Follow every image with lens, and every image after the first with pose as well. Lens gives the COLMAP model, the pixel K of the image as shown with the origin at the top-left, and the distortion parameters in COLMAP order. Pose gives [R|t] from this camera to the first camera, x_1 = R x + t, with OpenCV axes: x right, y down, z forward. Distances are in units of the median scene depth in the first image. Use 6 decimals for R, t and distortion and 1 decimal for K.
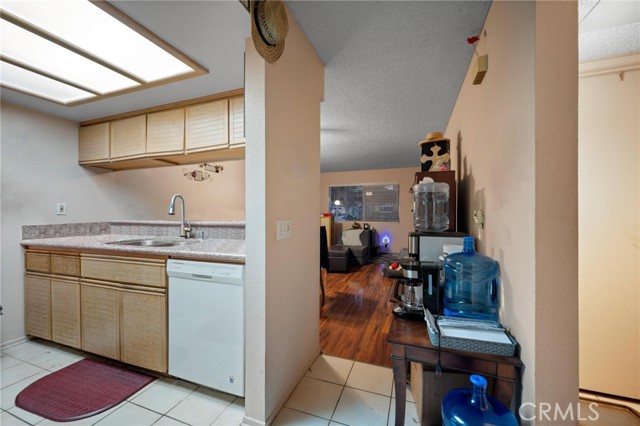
lens RADIAL K [[254.8, 0, 318.0], [0, 254.8, 210.3], [0, 0, 1]] dist [-0.000778, -0.000089]
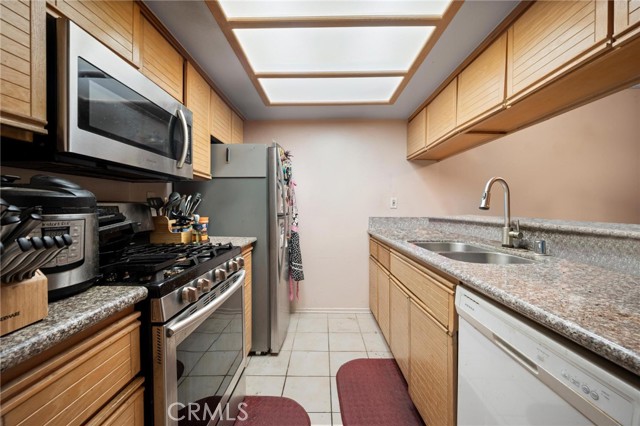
lens RADIAL K [[254.8, 0, 318.0], [0, 254.8, 210.3], [0, 0, 1]] dist [-0.000778, -0.000089]
pose [[0.349029, 0.014305, -0.937003, -0.109410], [0.007061, 0.999815, 0.017894, 0.004629], [0.937085, -0.012862, 0.348863, 0.355117]]
